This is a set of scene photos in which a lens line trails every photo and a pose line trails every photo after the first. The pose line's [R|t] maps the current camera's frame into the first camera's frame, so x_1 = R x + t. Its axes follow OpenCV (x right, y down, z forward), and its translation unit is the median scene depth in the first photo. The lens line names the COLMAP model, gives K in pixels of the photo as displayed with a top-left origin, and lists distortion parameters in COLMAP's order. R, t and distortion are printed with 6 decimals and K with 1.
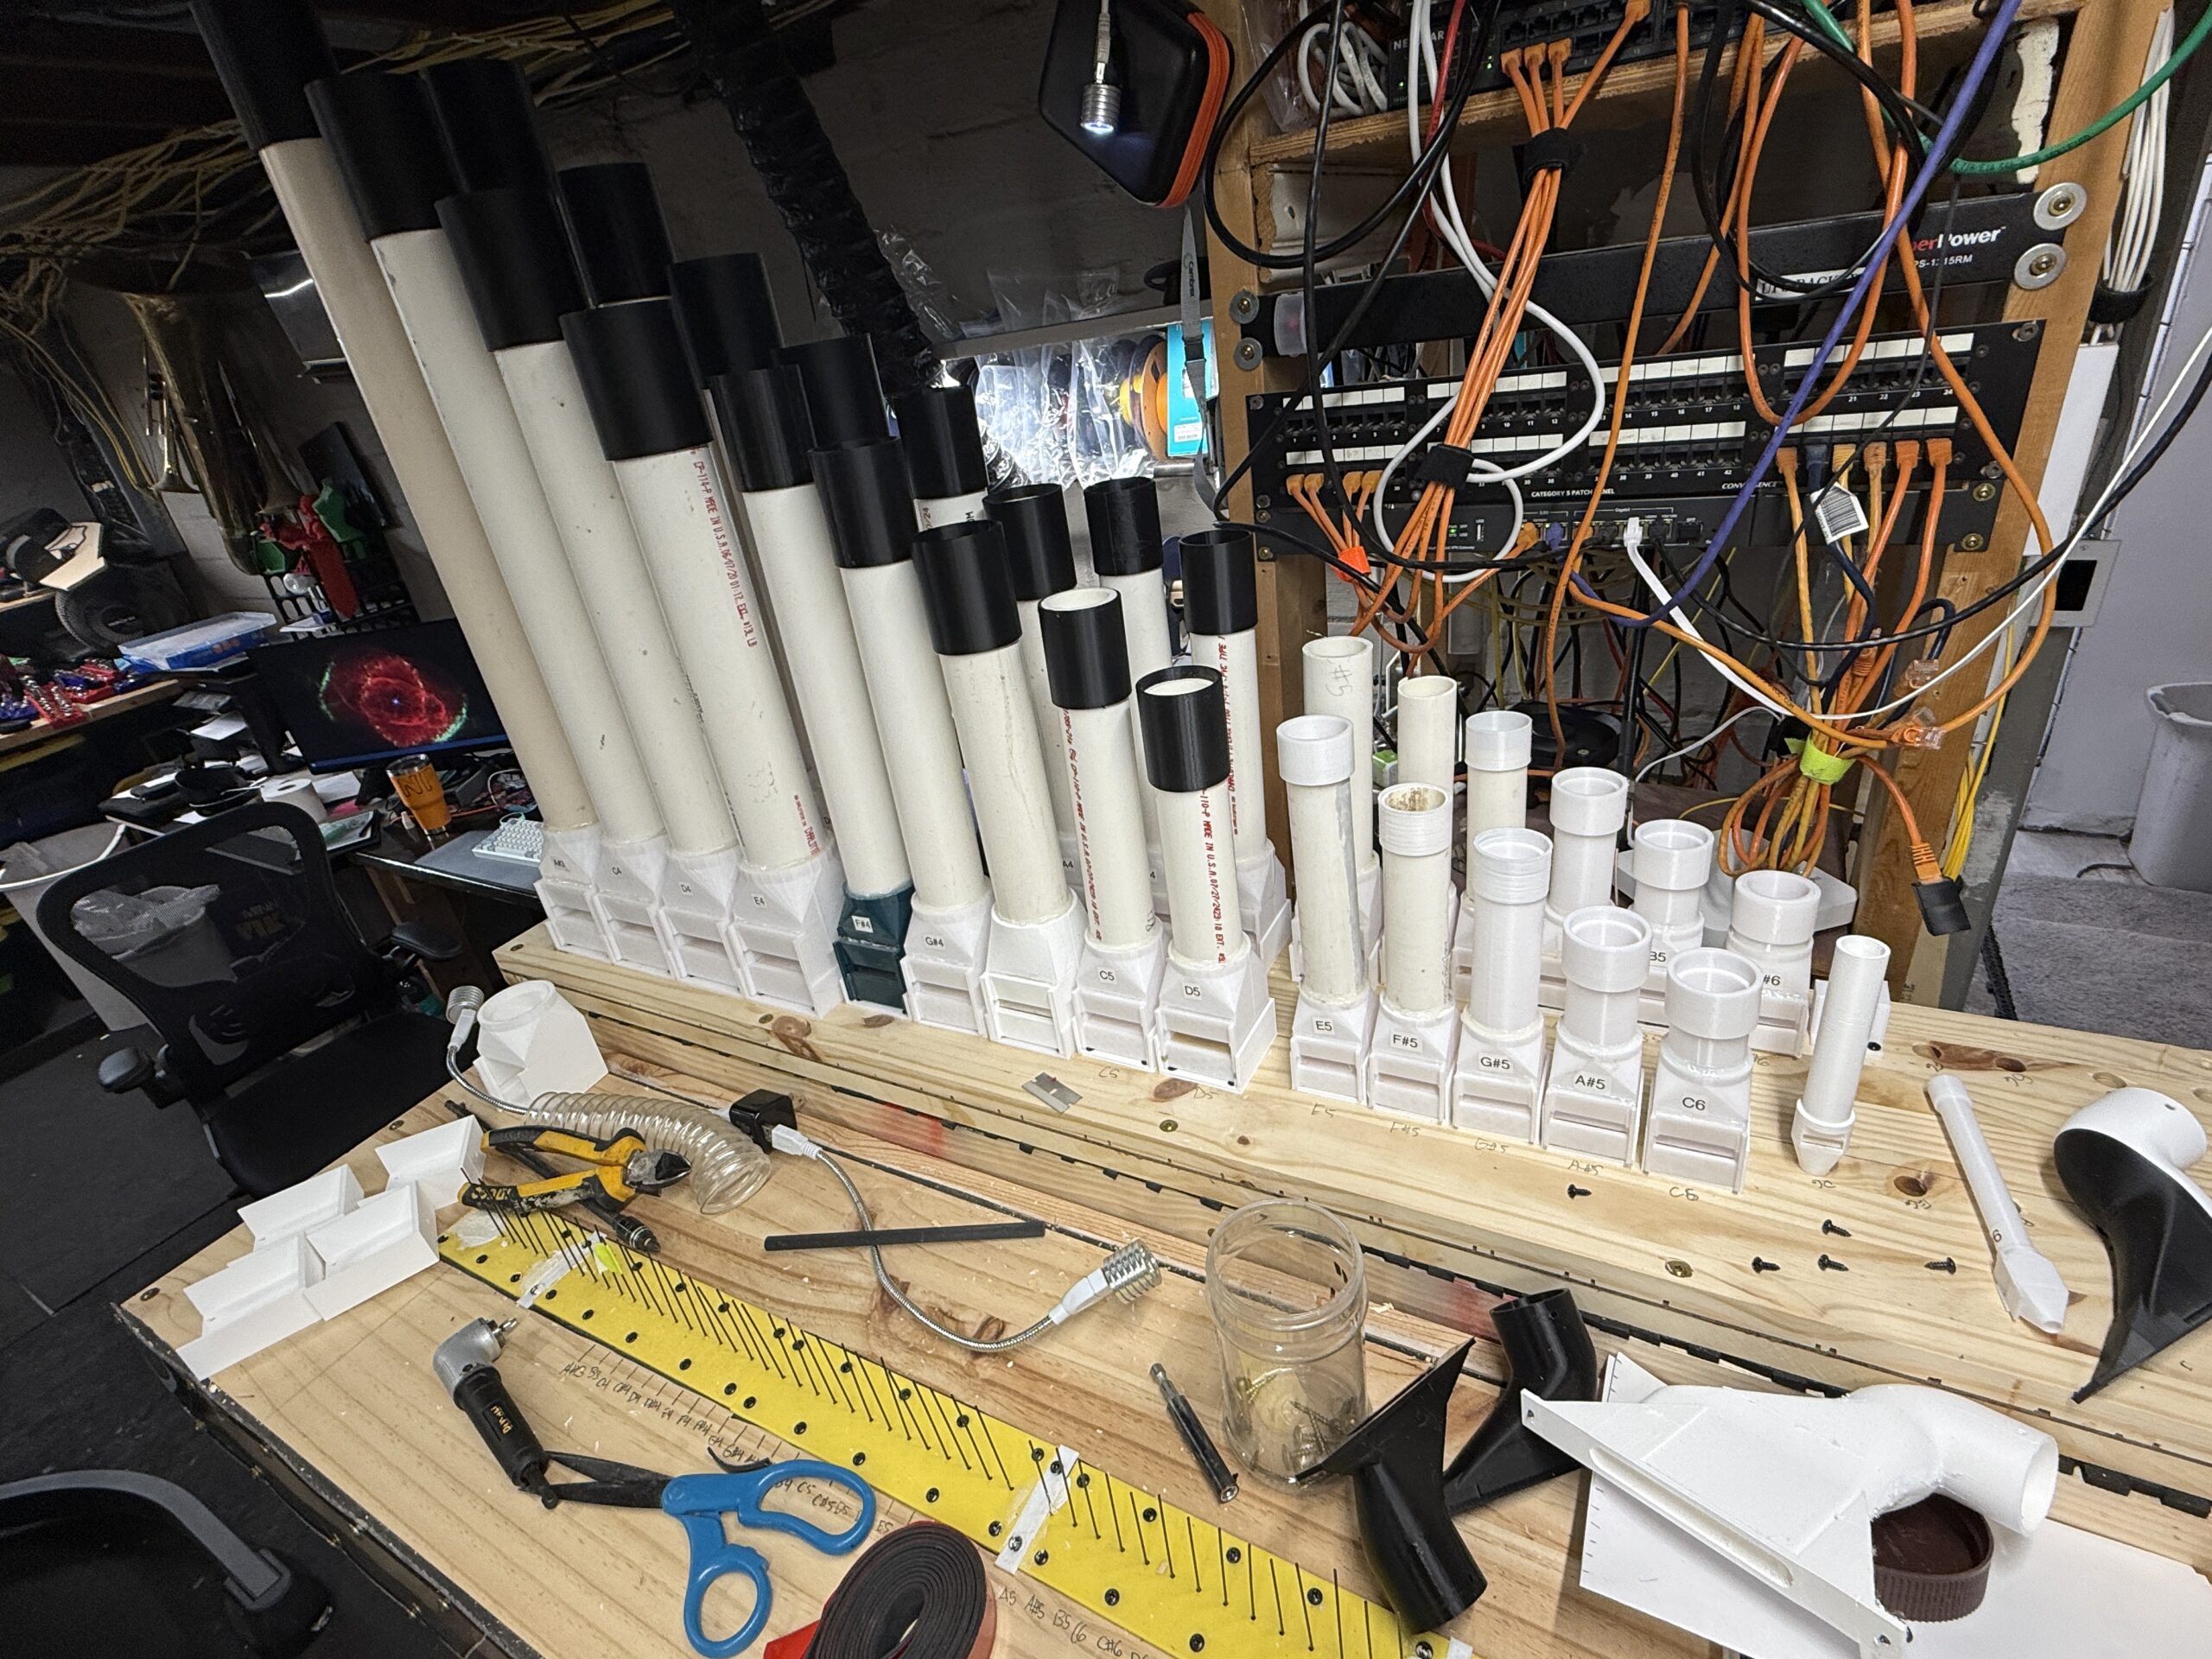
lens RADIAL K [[1049.6, 0, 1092.4], [0, 1049.6, 823.1], [0, 0, 1]] dist [0.001122, -0.000421]
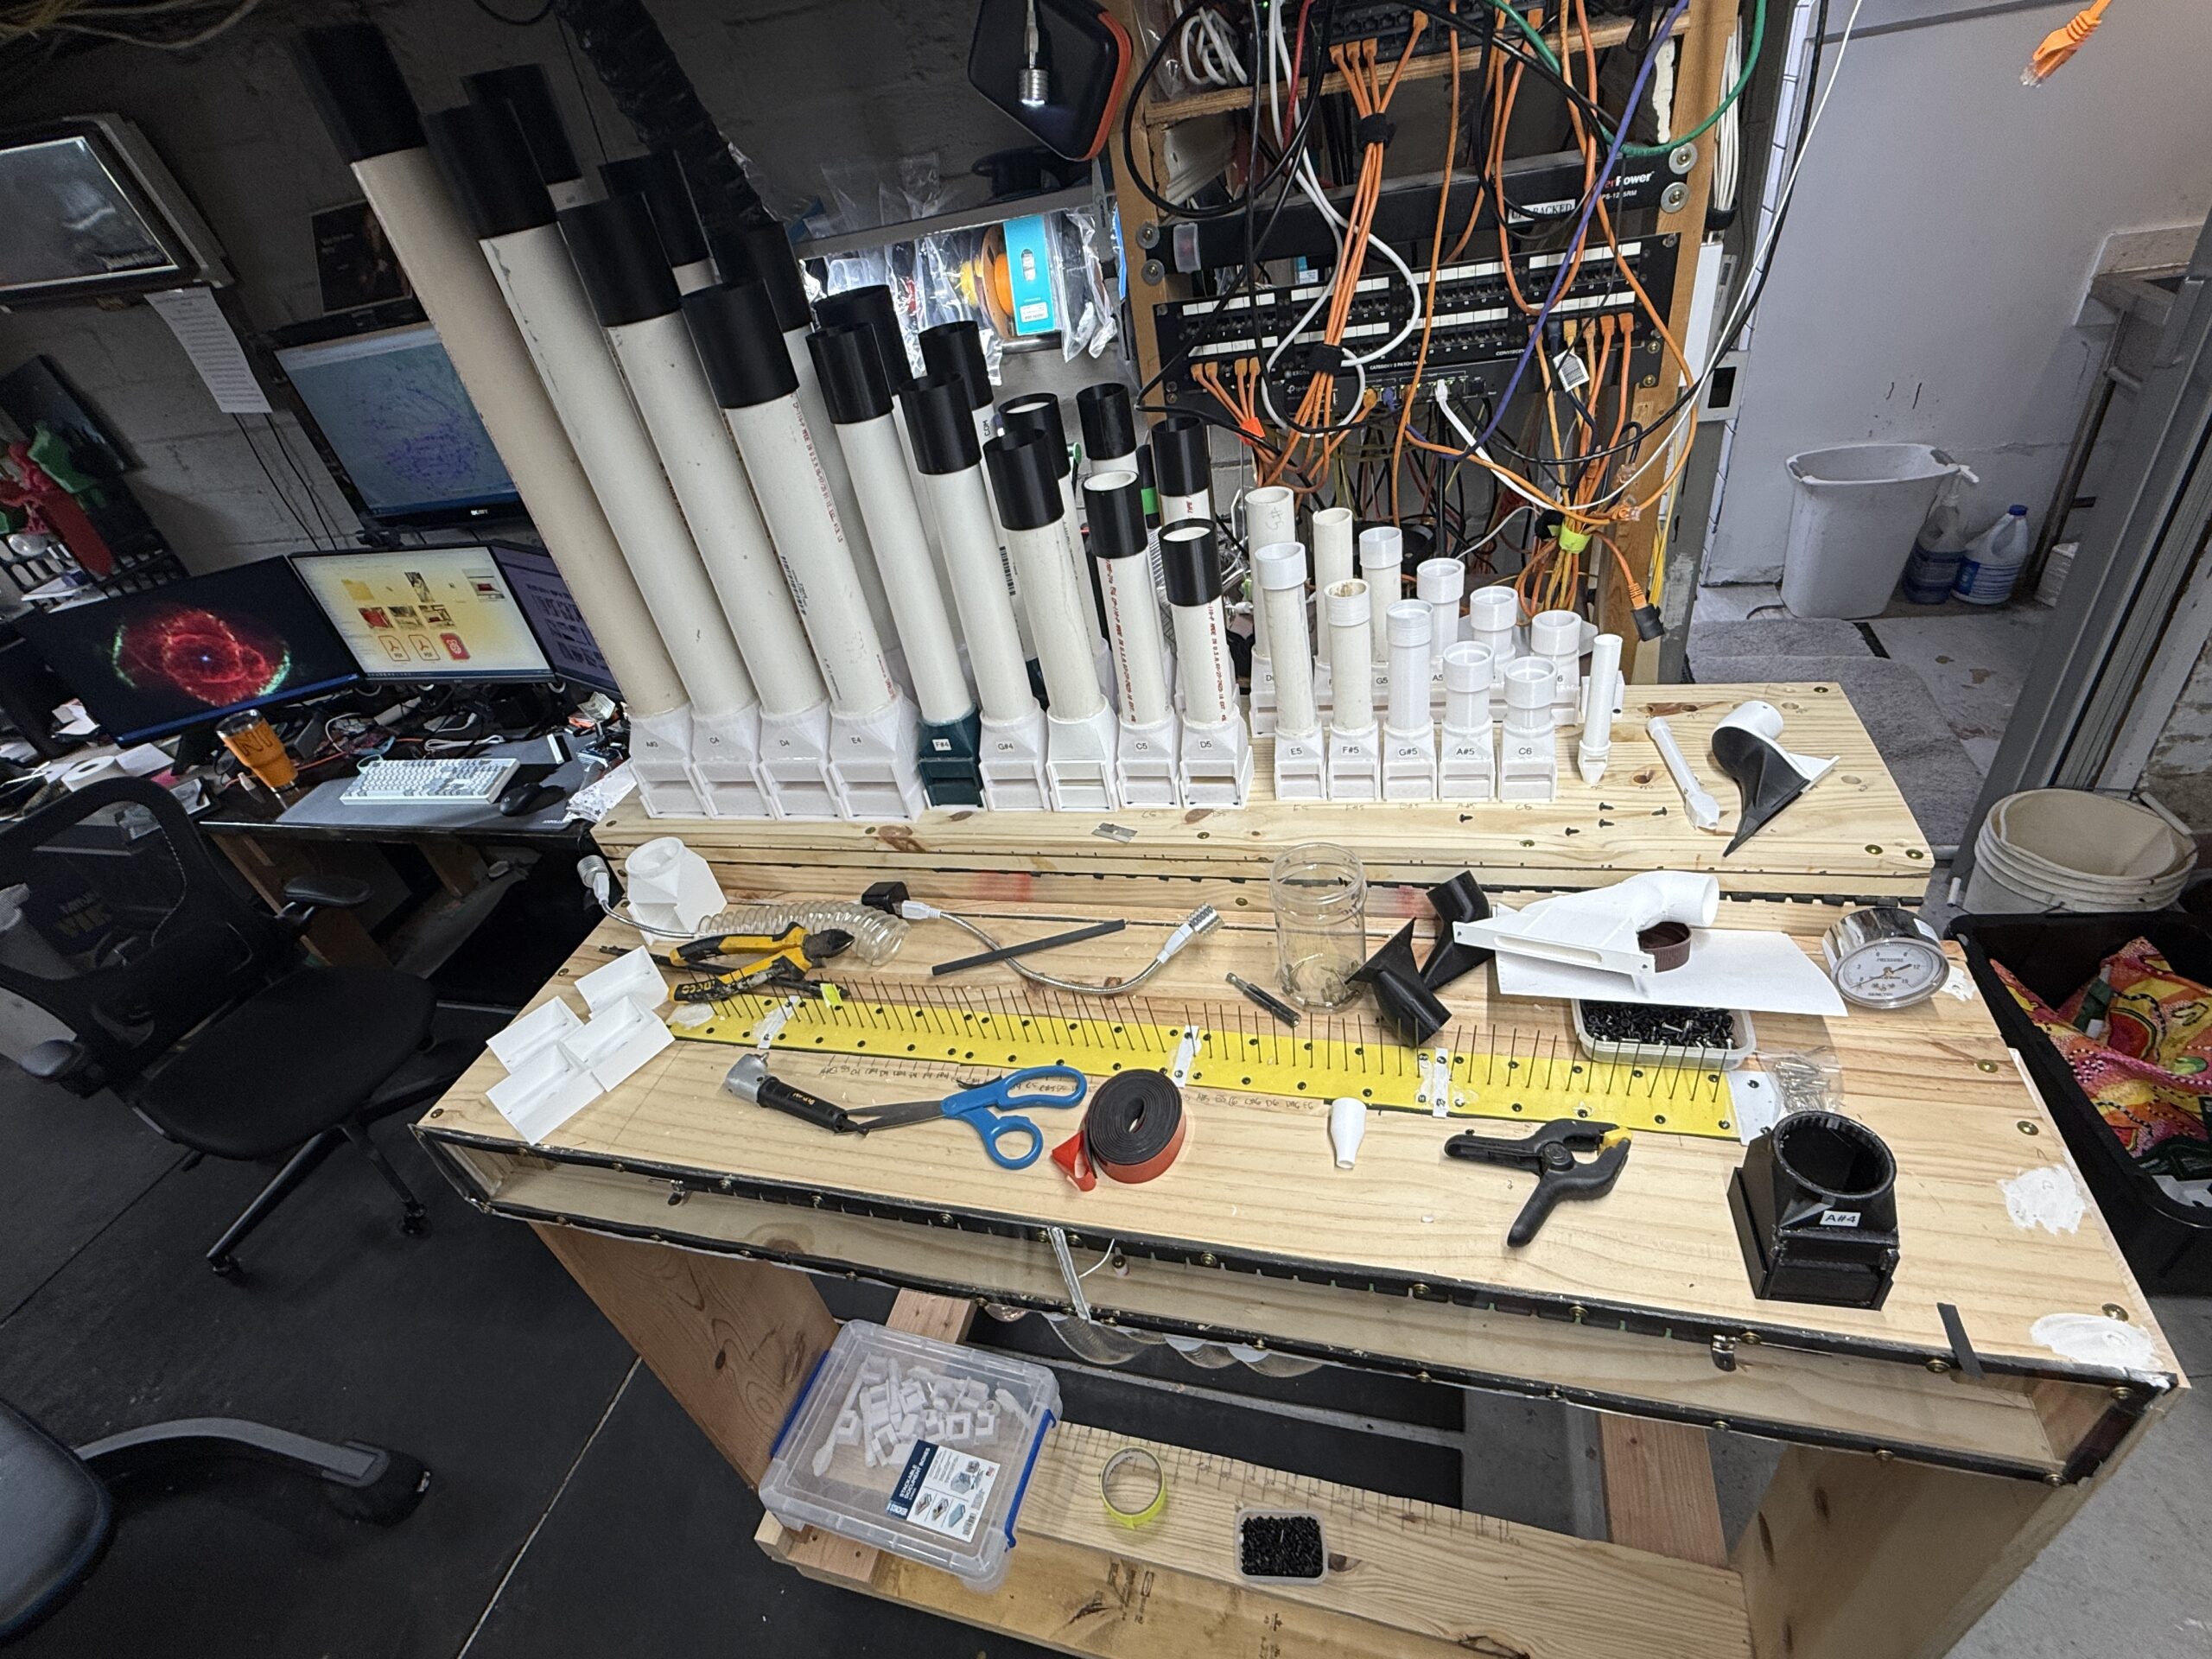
lens RADIAL K [[1049.6, 0, 1096.9], [0, 1049.6, 819.2], [0, 0, 1]] dist [0.001122, -0.000421]
pose [[0.970645, -0.161979, 0.177797, -0.314649], [0.138958, 0.981034, 0.135142, 0.040357], [-0.196315, -0.106469, 0.974743, -0.395774]]
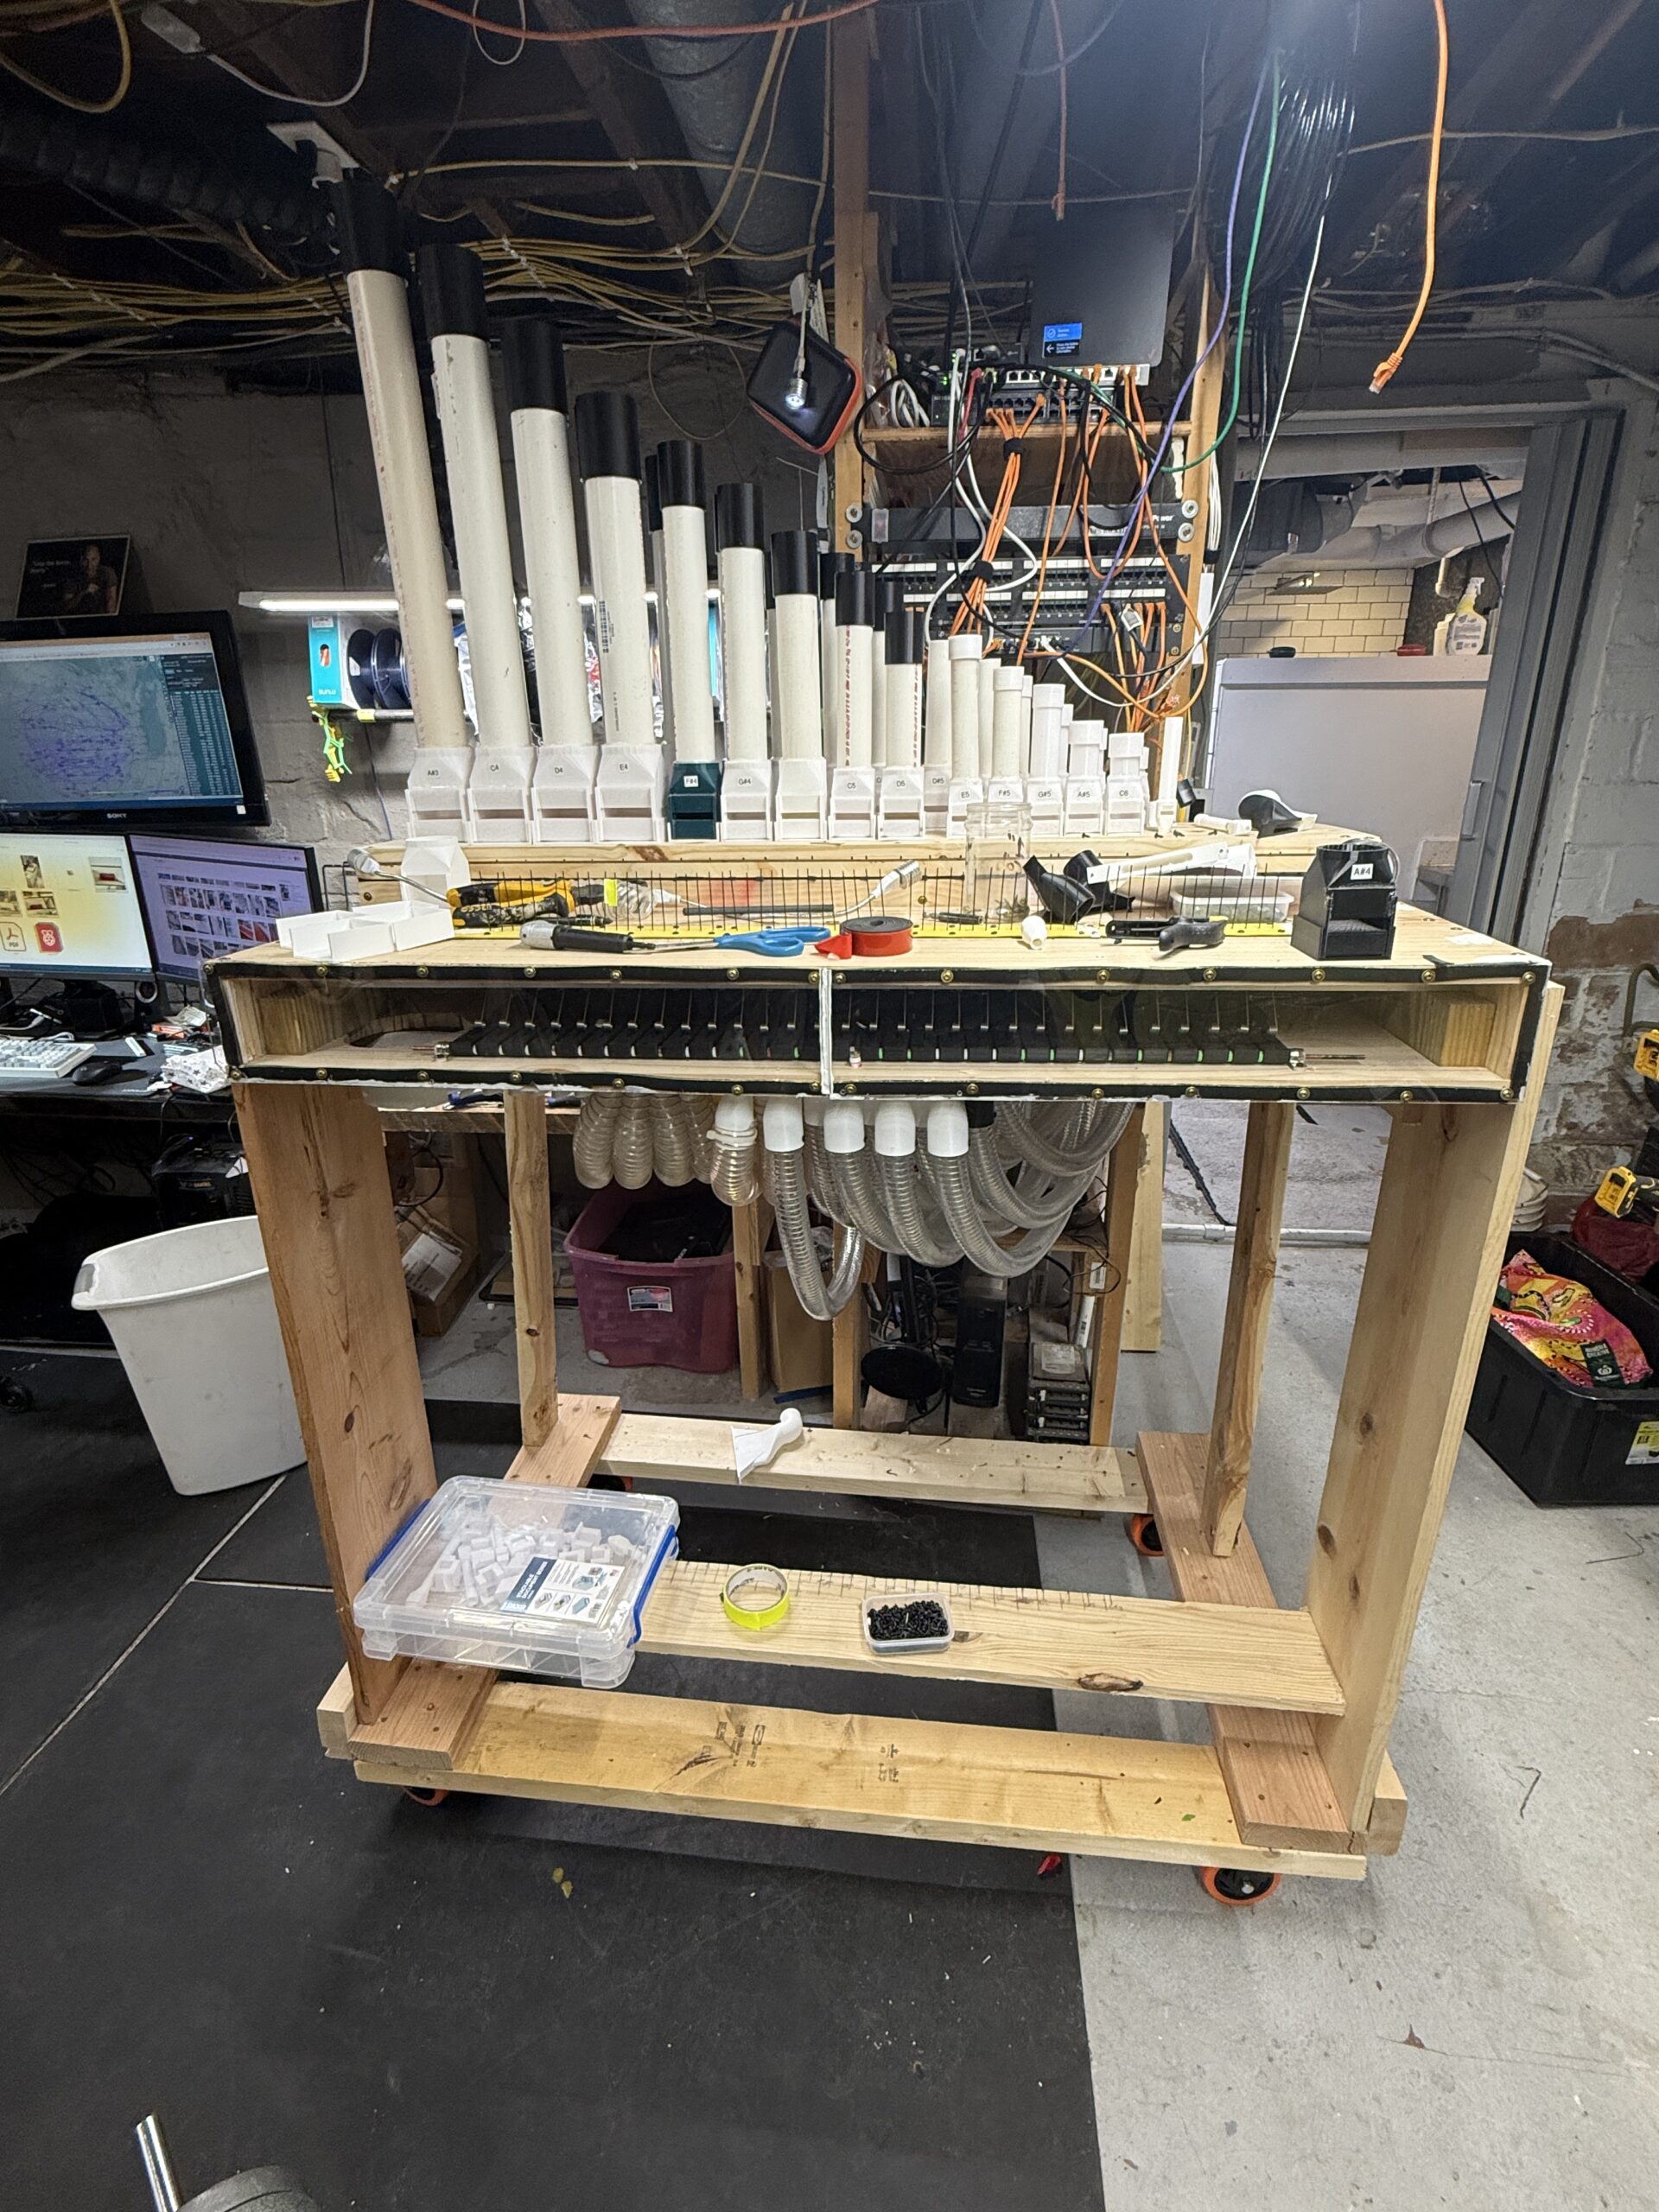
lens RADIAL K [[1049.6, 0, 826.5], [0, 1049.6, 1098.7], [0, 0, 1]] dist [0.001122, -0.000421]
pose [[0.911989, -0.005057, 0.410182, -0.808351], [0.072585, 0.986136, -0.149224, 0.982099], [-0.403741, 0.165864, 0.899712, -0.604359]]
